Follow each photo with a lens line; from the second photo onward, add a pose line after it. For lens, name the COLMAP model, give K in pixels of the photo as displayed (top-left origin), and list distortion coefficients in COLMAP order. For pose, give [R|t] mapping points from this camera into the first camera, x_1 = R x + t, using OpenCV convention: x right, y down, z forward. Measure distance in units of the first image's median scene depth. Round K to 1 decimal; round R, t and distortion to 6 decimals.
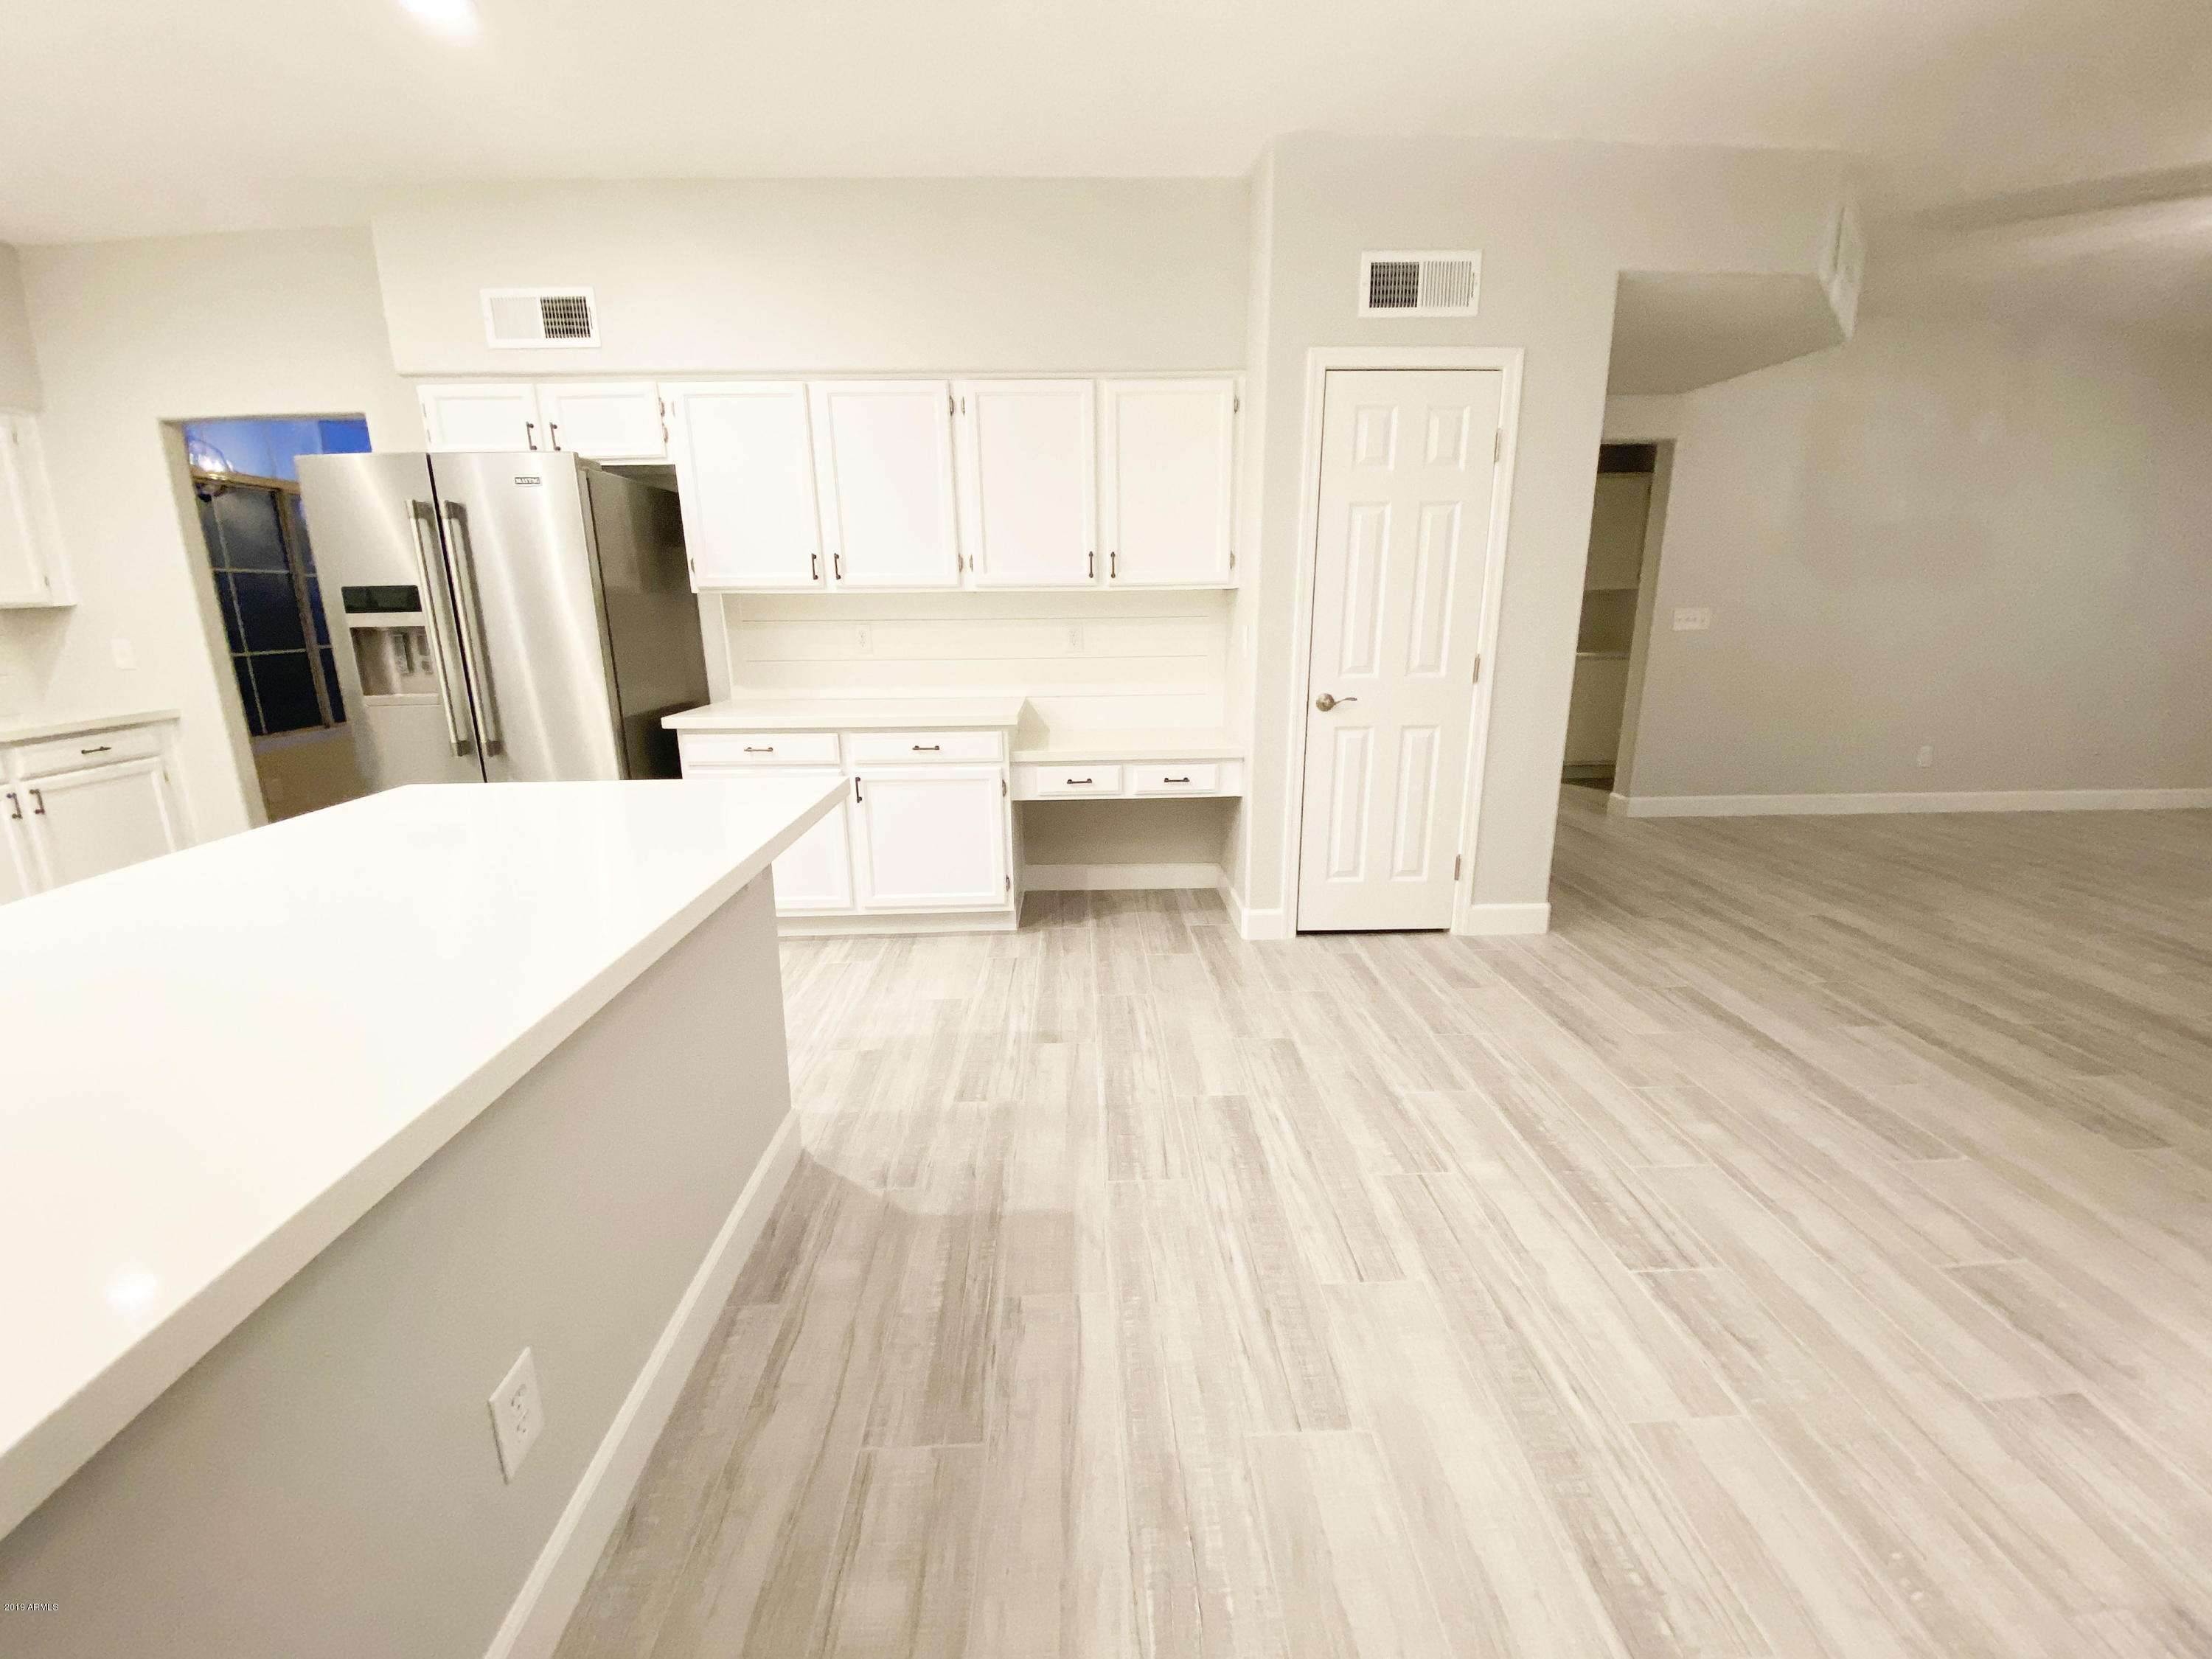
lens RADIAL K [[883.5, 0, 1112.2], [0, 883.5, 831.1], [0, 0, 1]] dist [0.031094, -0.022780]
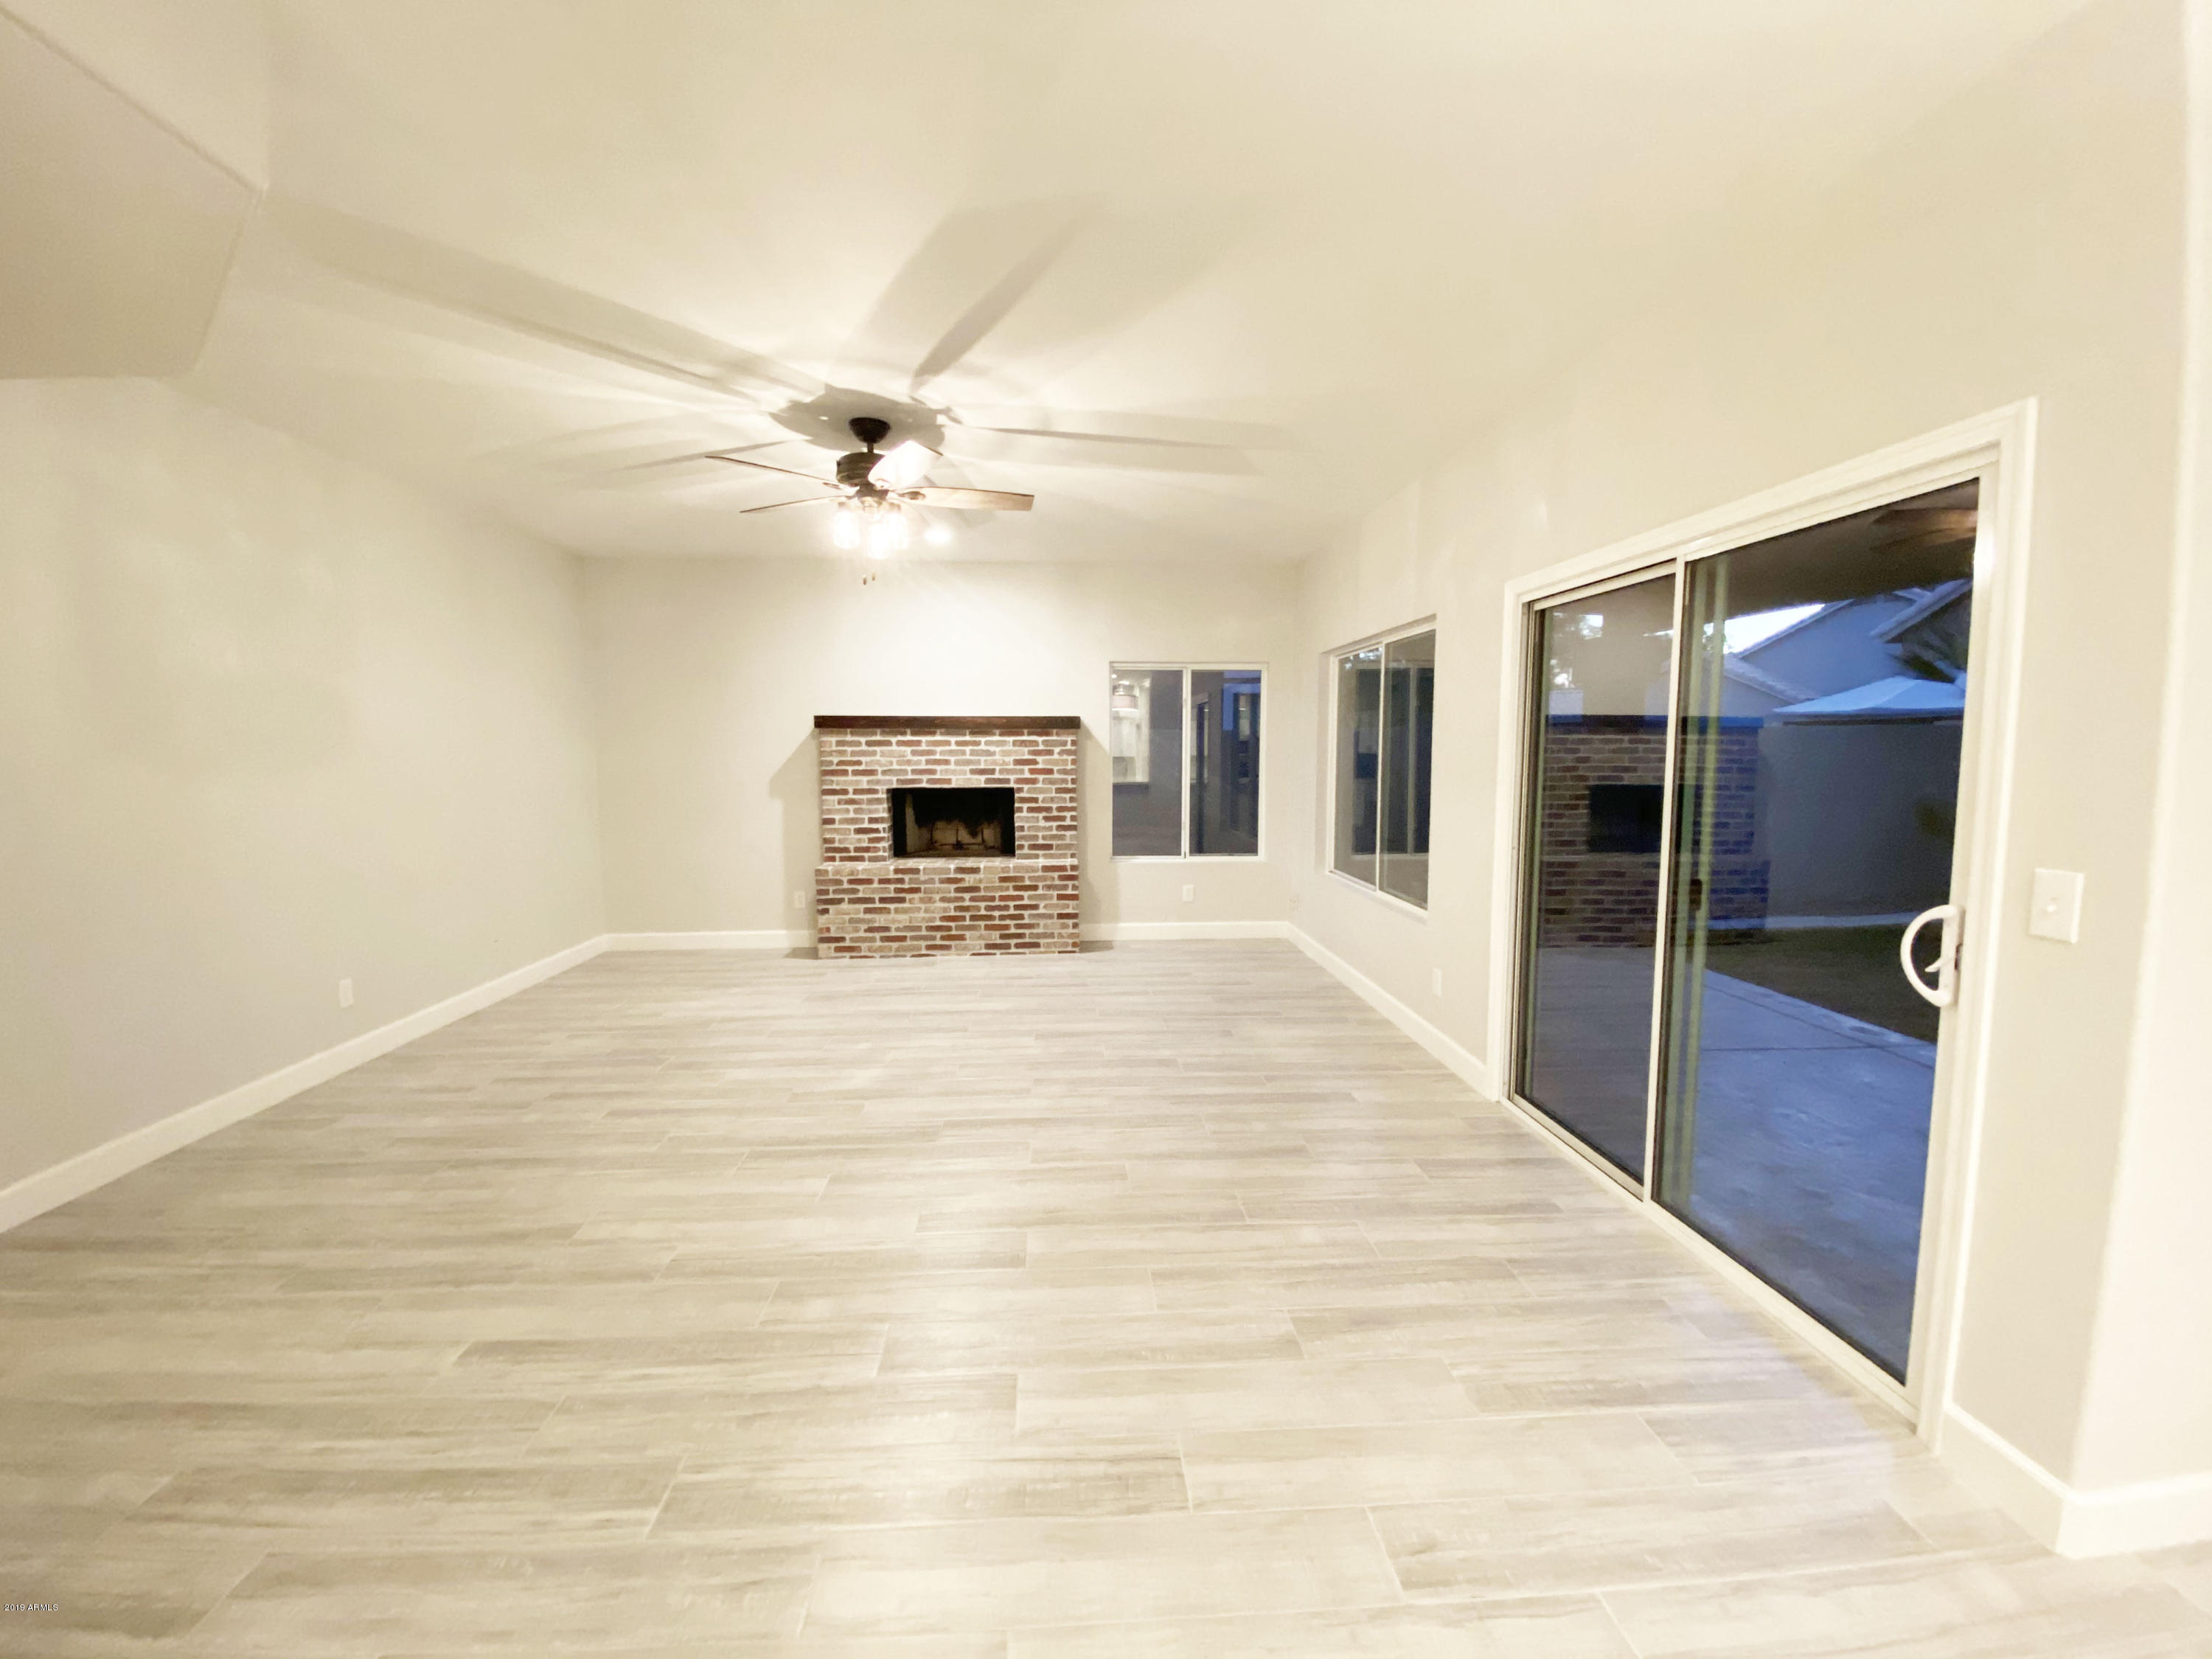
lens RADIAL K [[883.5, 0, 1112.2], [0, 883.5, 831.1], [0, 0, 1]] dist [0.031094, -0.022780]
pose [[-0.035706, -0.083720, 0.995849, 0.362159], [0.247165, 0.964787, 0.089971, -0.280148], [-0.968315, 0.249352, -0.013756, 0.823941]]
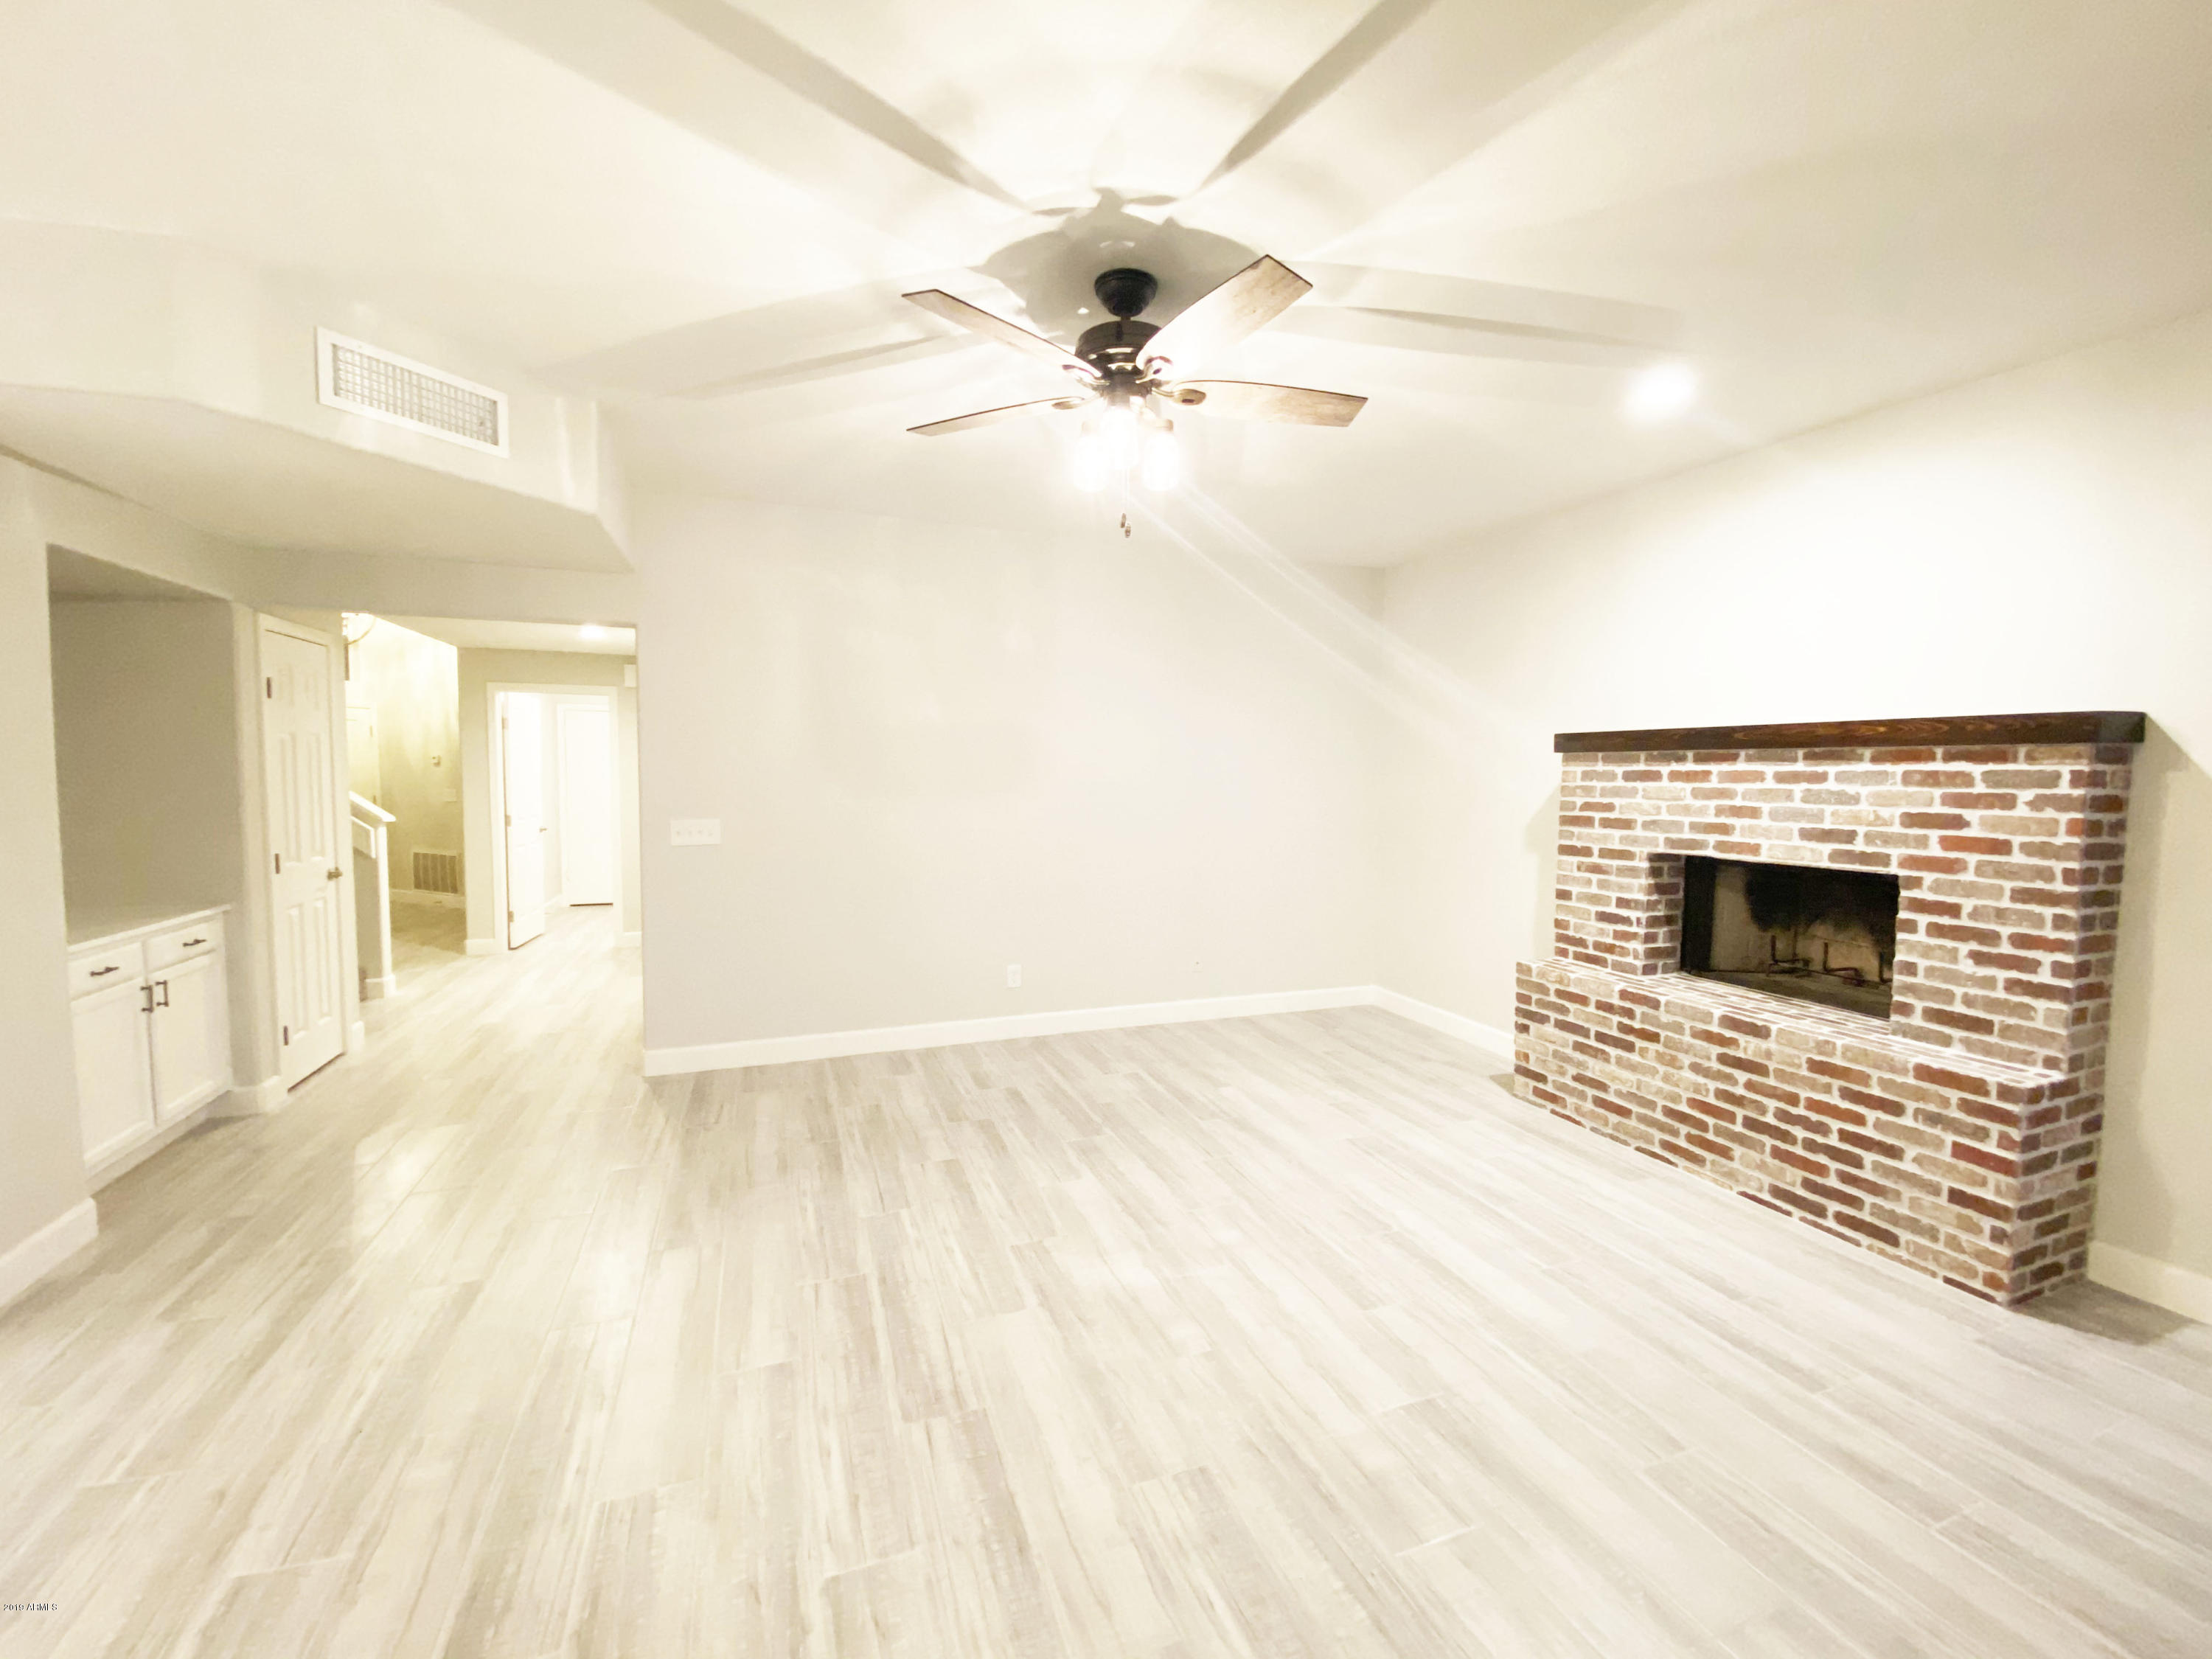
lens RADIAL K [[904.3, 0, 1111.8], [0, 904.3, 823.5], [0, 0, 1]] dist [0.024025, -0.020741]
pose [[0.946903, 0.001299, 0.321516, 1.612526], [0.059661, 0.981915, -0.179675, -0.151402], [-0.315934, 0.189316, 0.929701, 0.212302]]
